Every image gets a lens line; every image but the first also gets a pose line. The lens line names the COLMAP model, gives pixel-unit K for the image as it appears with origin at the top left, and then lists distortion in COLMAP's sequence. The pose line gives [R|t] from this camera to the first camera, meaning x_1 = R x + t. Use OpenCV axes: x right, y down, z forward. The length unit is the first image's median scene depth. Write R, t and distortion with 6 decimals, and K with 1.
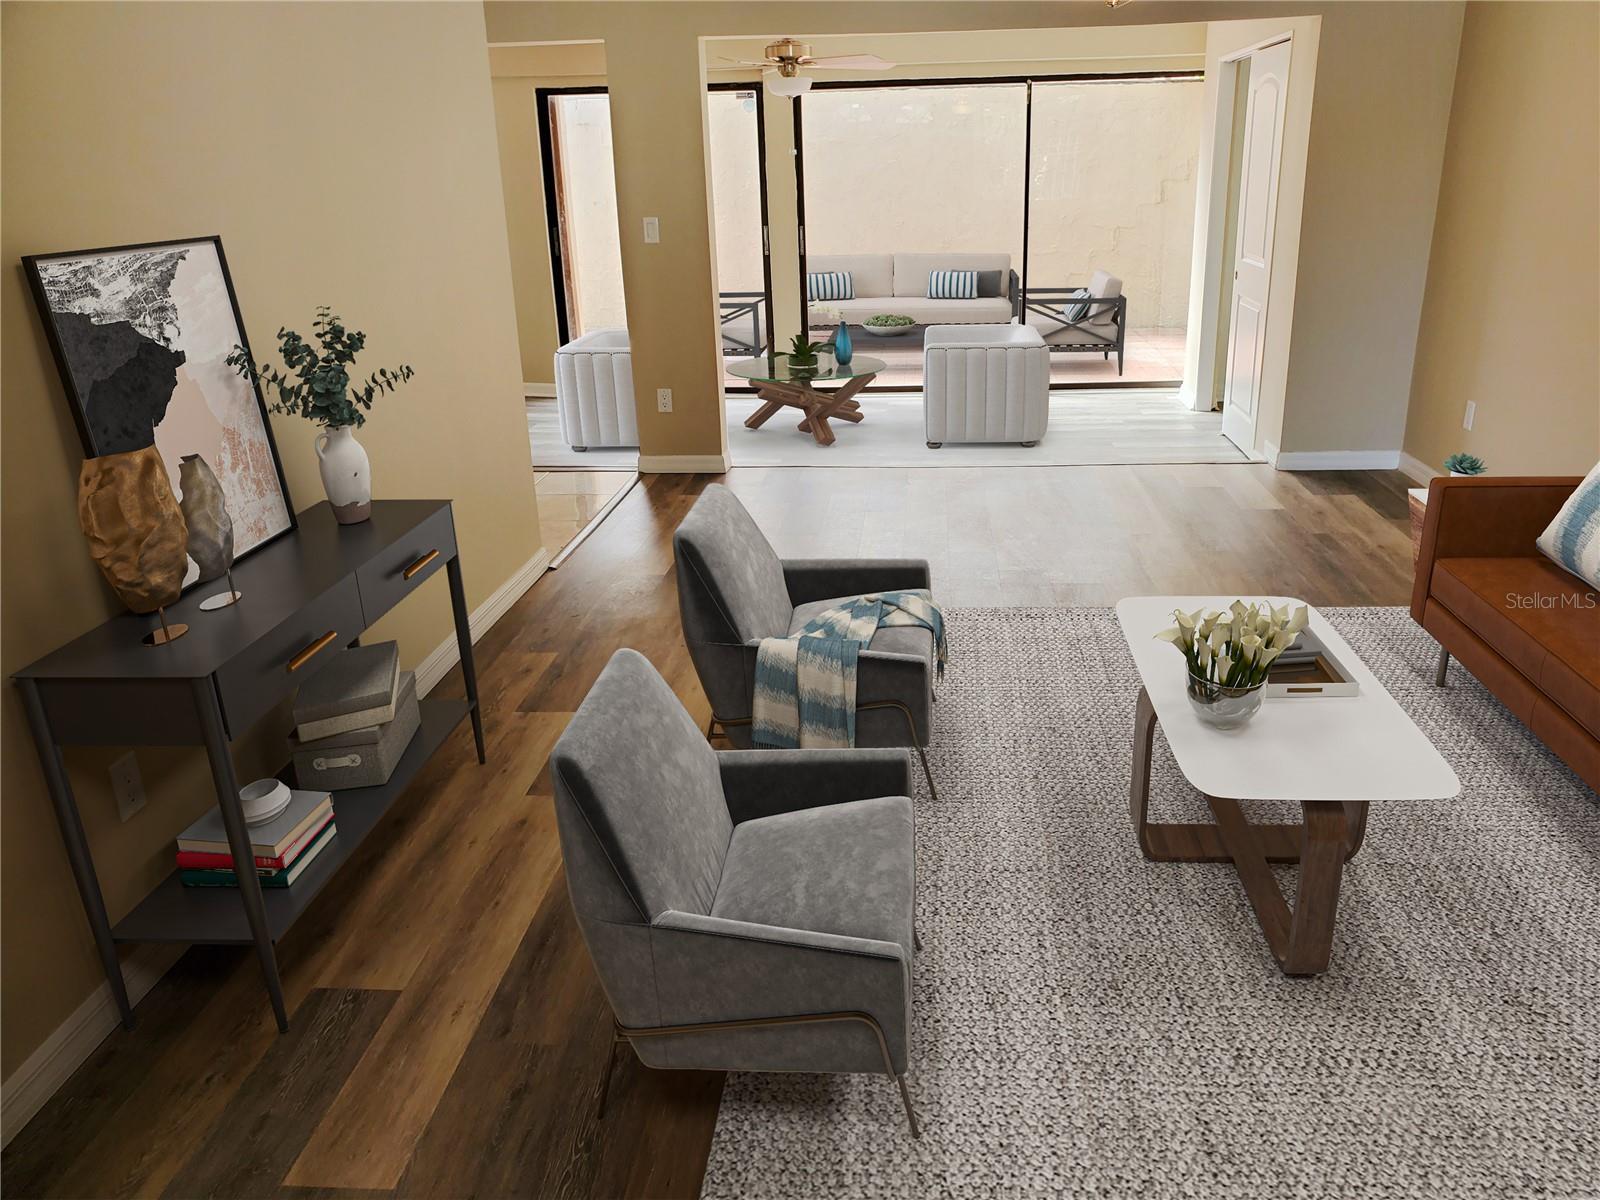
lens RADIAL K [[1209.9, 0, 804.2], [0, 1209.9, 567.3], [0, 0, 1]] dist [0.028006, 0.002575]
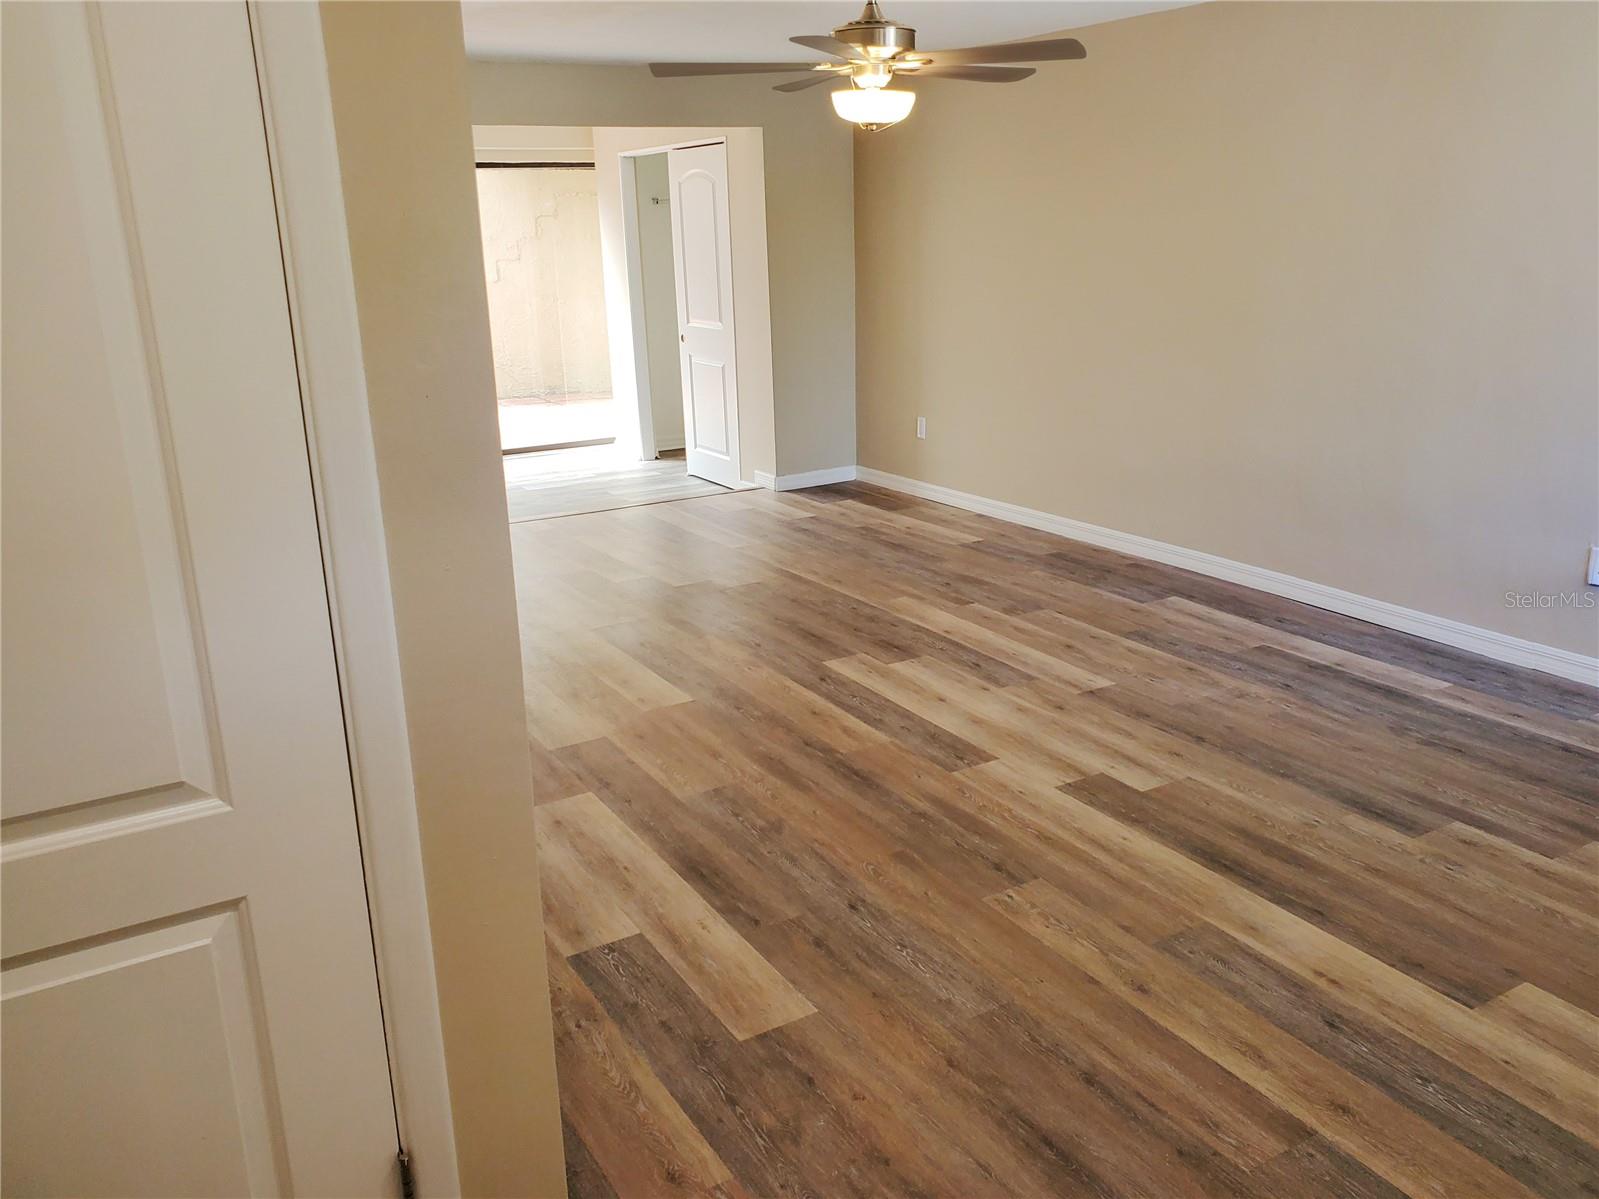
lens RADIAL K [[1264.3, 0, 799.5], [0, 1264.3, 599.5], [0, 0, 1]] dist [0.005067, 0.002089]
pose [[0.809407, -0.159069, 0.565294, -0.332125], [0.187359, 0.982258, 0.008133, 0.021422], [-0.556558, 0.099330, 0.824850, -0.043634]]
